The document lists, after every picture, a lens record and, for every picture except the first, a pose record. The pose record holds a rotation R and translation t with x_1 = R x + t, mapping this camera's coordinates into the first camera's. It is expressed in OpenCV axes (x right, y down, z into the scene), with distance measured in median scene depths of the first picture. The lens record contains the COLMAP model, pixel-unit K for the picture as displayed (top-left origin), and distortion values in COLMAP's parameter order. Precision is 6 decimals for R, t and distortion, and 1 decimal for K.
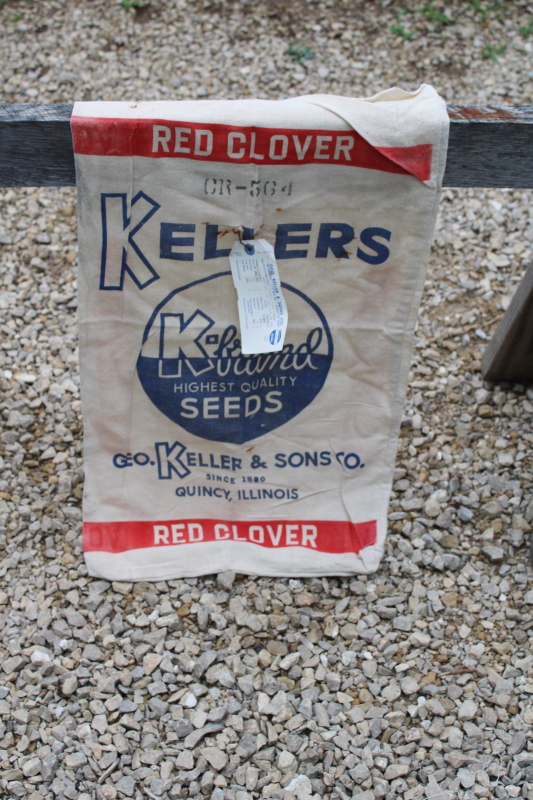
lens RADIAL K [[1041.9, 0, 329.6], [0, 1041.9, 400.2], [0, 0, 1]] dist [0.001111, 0.042516]
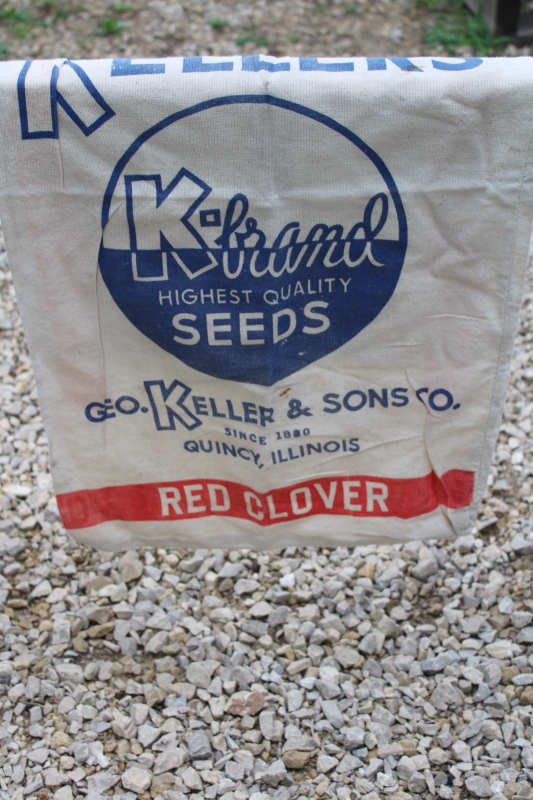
lens RADIAL K [[1041.9, 0, 329.6], [0, 1041.9, 400.2], [0, 0, 1]] dist [0.001111, 0.042516]
pose [[0.994845, -0.061014, -0.081000, 0.001451], [0.032326, 0.947885, -0.316969, 0.165304], [0.096118, 0.312717, 0.944971, 0.280080]]
